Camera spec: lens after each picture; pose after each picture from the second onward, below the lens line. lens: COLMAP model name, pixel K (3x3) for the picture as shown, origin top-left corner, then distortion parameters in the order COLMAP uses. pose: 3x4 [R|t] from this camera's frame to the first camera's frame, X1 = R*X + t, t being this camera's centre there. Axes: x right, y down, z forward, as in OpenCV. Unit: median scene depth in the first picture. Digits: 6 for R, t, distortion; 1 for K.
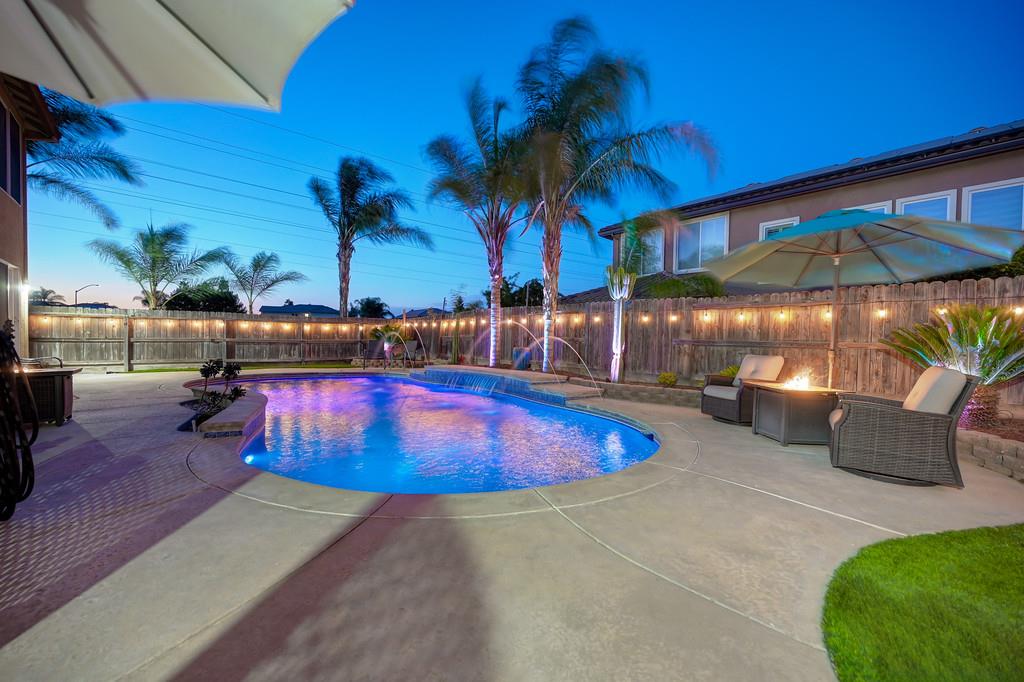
lens RADIAL K [[403.3, 0, 514.0], [0, 403.3, 346.4], [0, 0, 1]] dist [-0.000043, 0.000081]
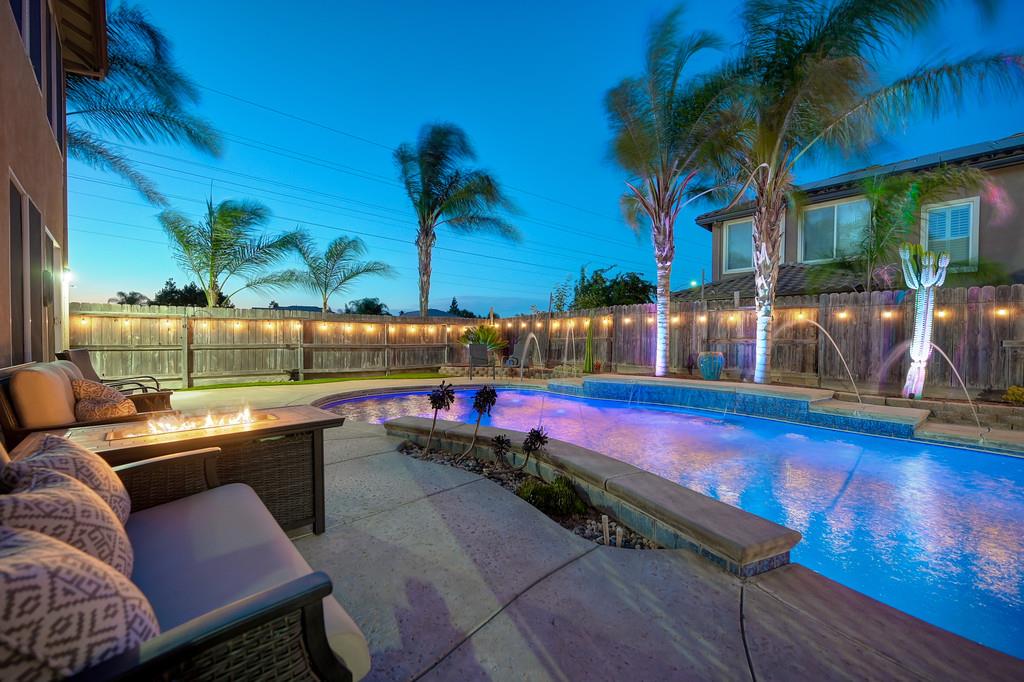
lens RADIAL K [[403.3, 0, 514.0], [0, 403.3, 346.4], [0, 0, 1]] dist [-0.000043, 0.000081]
pose [[0.998972, -0.009133, 0.044408, -0.371663], [0.009258, 0.999954, -0.002595, -0.009395], [-0.044382, 0.003003, 0.999010, 0.206275]]
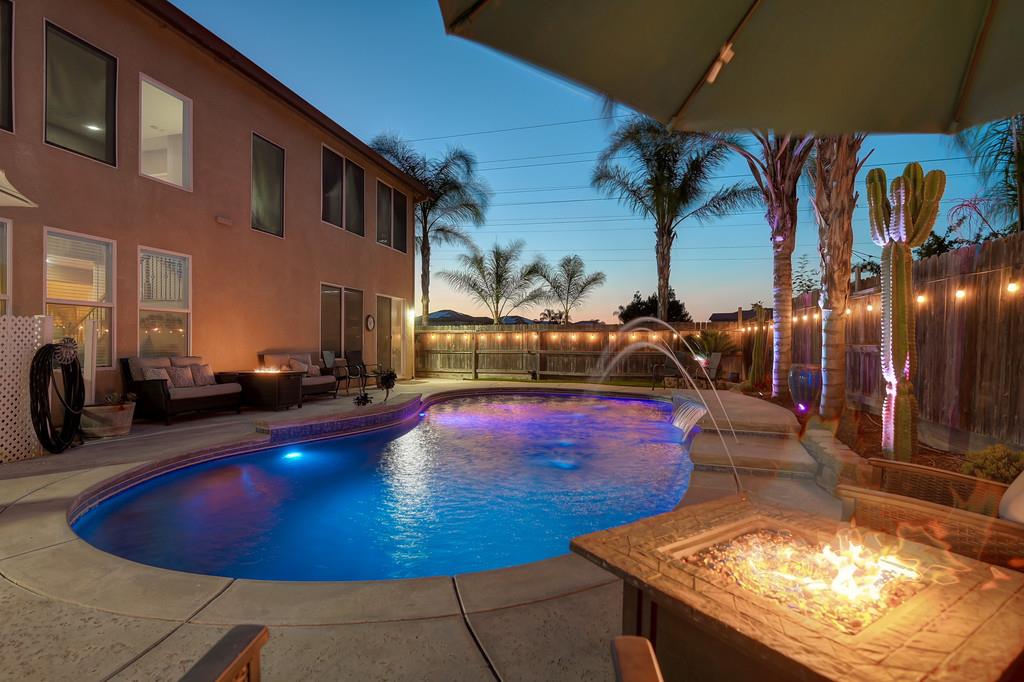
lens RADIAL K [[507.1, 0, 516.5], [0, 507.1, 347.2], [0, 0, 1]] dist [0.000491, 0.000467]
pose [[0.553549, -0.009803, -0.832759, 0.332608], [-0.012532, 0.999719, -0.020098, -0.001905], [0.832723, 0.021562, 0.553270, 0.290712]]
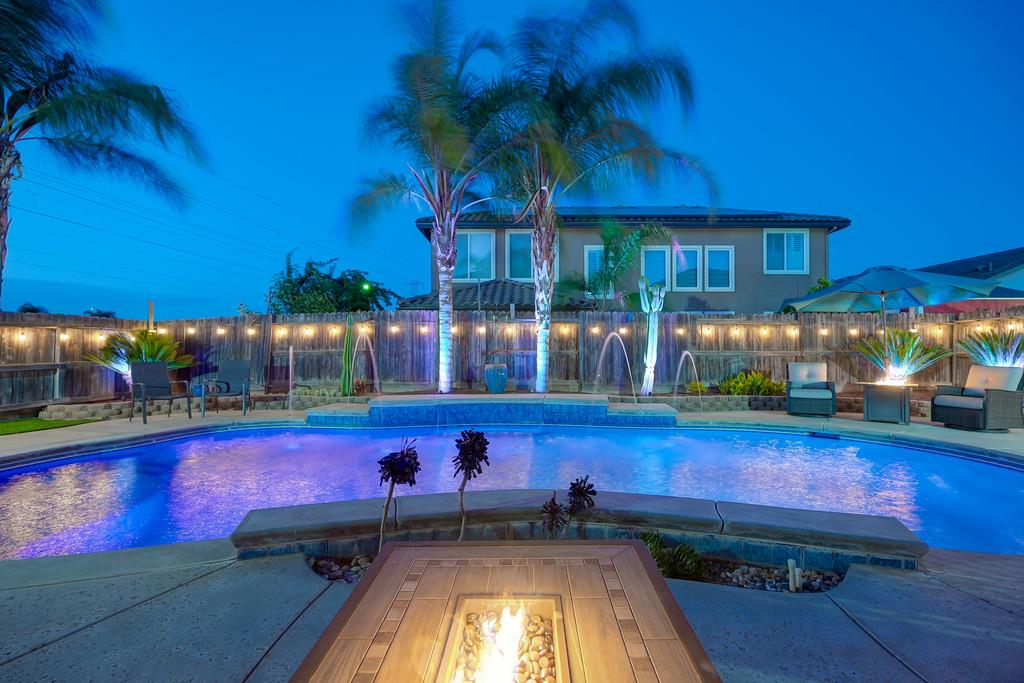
lens RADIAL K [[452.4, 0, 519.1], [0, 452.4, 345.6], [0, 0, 1]] dist [-0.000037, 0.000071]
pose [[0.671211, -0.011876, 0.741171, -0.546977], [0.027201, 0.999593, -0.008617, -0.022929], [-0.740767, 0.025945, 0.671261, 0.353203]]
